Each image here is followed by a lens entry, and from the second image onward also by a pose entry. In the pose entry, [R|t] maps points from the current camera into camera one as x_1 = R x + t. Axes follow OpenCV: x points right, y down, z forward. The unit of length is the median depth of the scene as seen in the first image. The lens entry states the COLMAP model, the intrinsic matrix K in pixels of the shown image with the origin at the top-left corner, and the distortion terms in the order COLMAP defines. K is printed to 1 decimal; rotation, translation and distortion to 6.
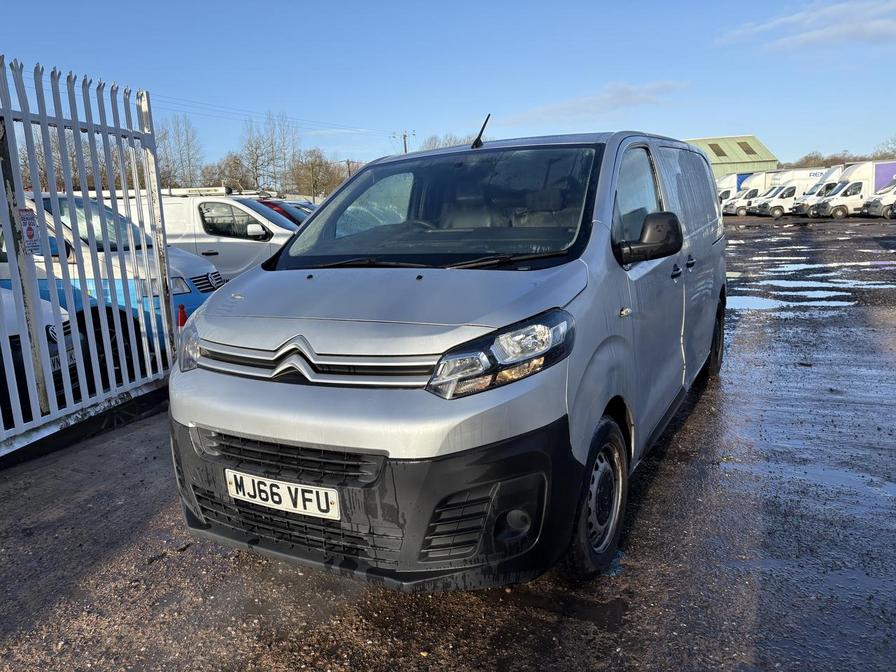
lens RADIAL K [[670.0, 0, 448.0], [0, 670.0, 336.0], [0, 0, 1]] dist [0.043162, -0.034422]
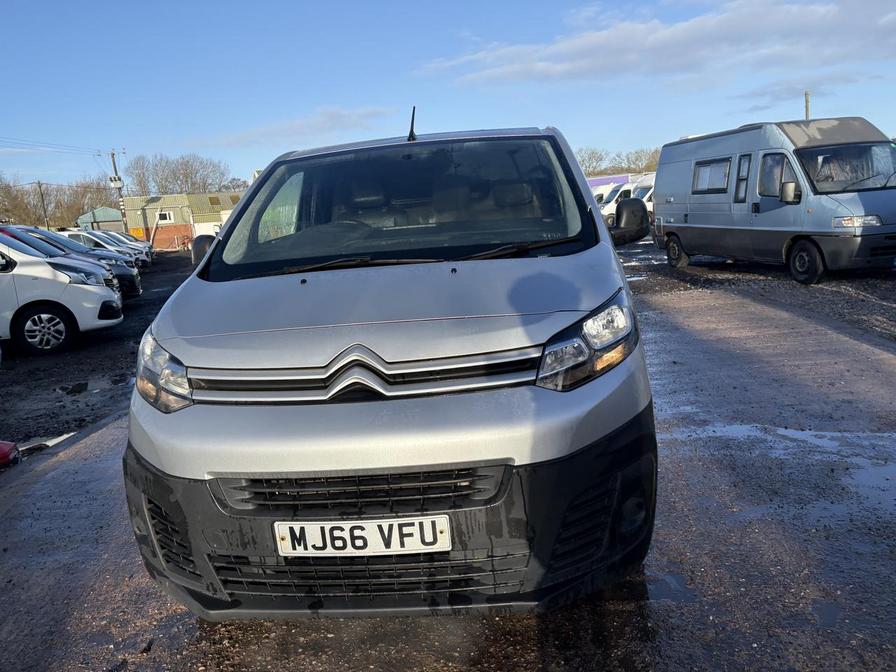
lens RADIAL K [[670.0, 0, 448.0], [0, 670.0, 336.0], [0, 0, 1]] dist [0.043162, -0.034422]
pose [[0.918107, -0.097815, 0.384072, -0.440299], [0.109764, 0.993915, -0.009258, 0.008905], [-0.380829, 0.050658, 0.923257, 0.182647]]
